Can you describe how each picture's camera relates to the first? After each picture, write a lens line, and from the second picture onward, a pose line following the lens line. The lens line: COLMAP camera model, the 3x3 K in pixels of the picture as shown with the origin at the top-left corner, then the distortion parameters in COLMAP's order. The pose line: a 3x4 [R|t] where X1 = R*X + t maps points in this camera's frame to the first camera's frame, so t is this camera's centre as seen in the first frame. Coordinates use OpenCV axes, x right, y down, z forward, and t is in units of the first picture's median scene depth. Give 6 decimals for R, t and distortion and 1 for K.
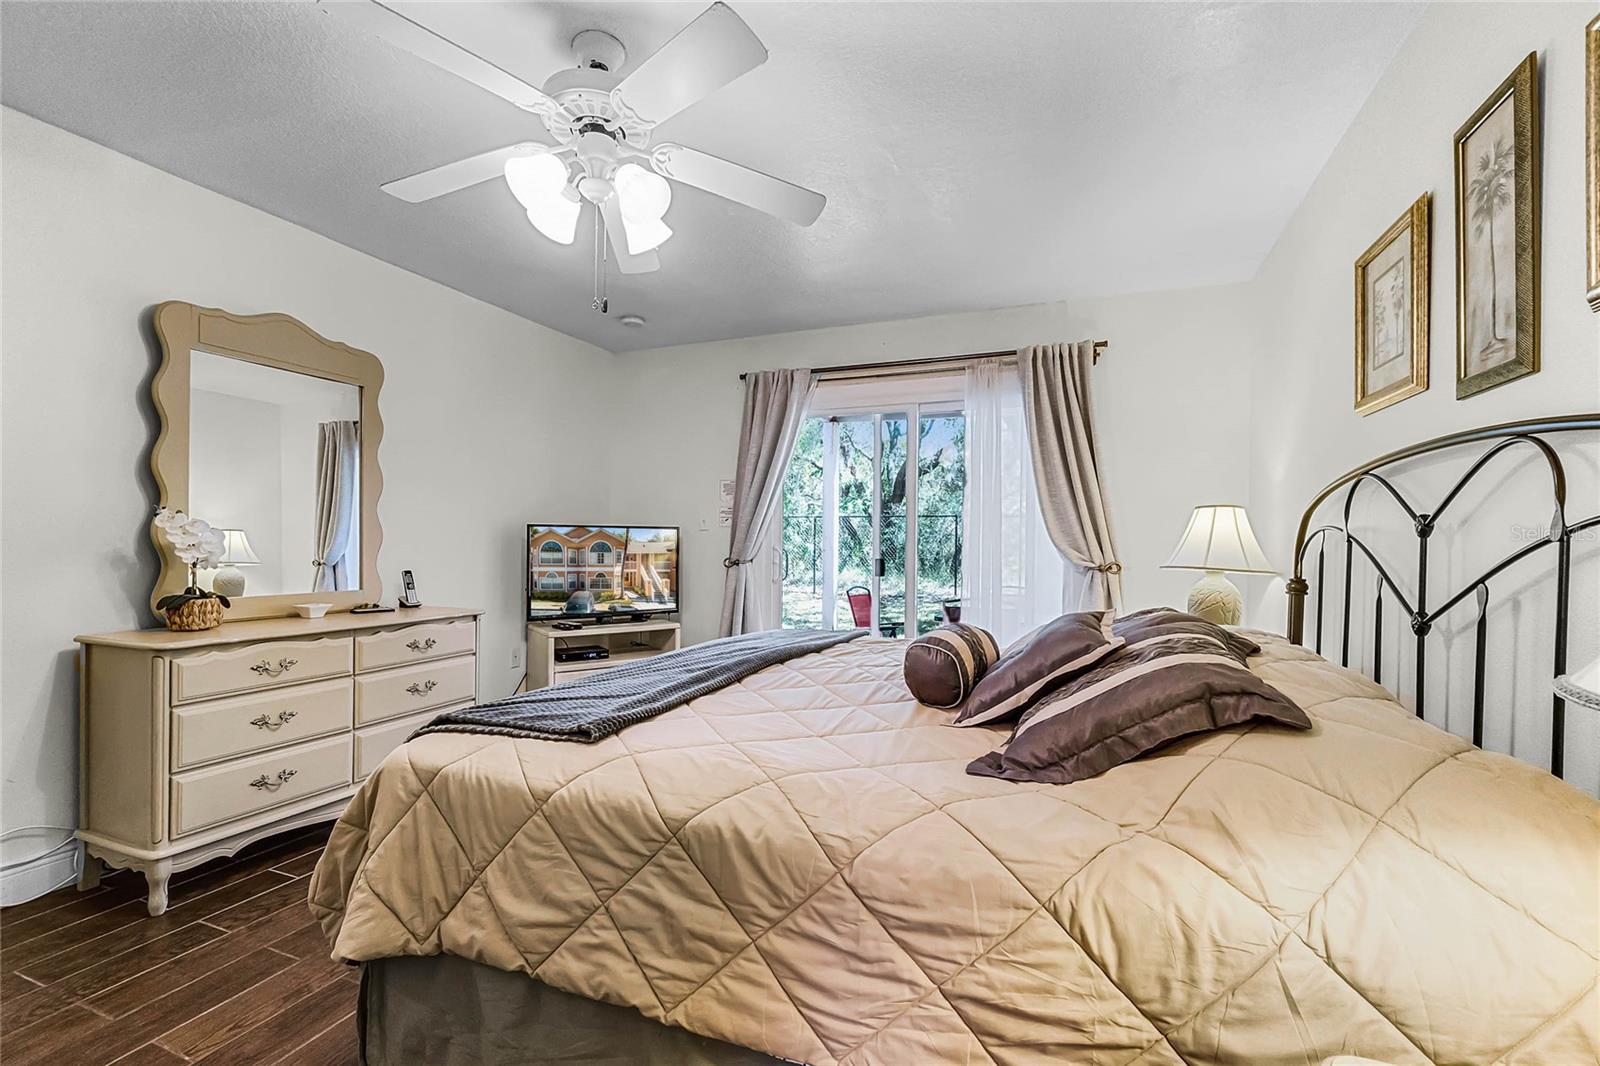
lens RADIAL K [[703.5, 0, 802.5], [0, 703.5, 546.5], [0, 0, 1]] dist [-0.012155, 0.001982]
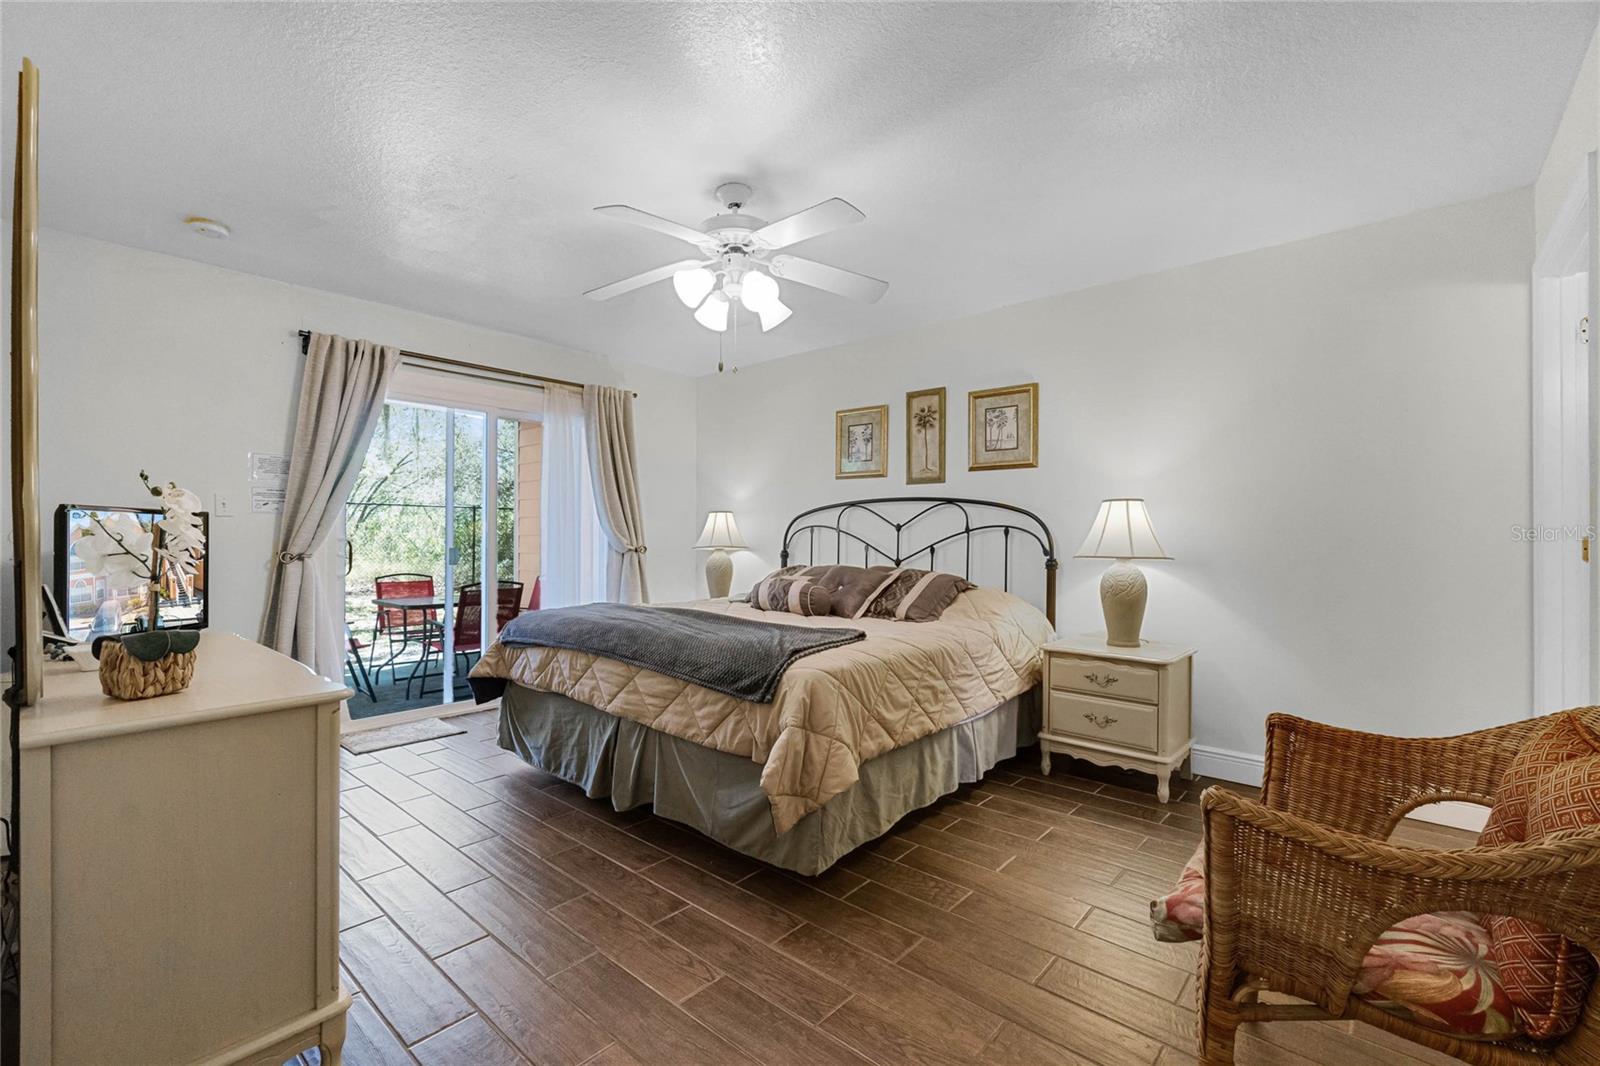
lens RADIAL K [[703.5, 0, 804.0], [0, 703.5, 533.1], [0, 0, 1]] dist [-0.012155, 0.001982]
pose [[0.335095, 0.007963, 0.942151, -0.805652], [-0.005568, 0.999964, -0.006471, 0.004065], [-0.942168, -0.003078, 0.335127, 0.177003]]
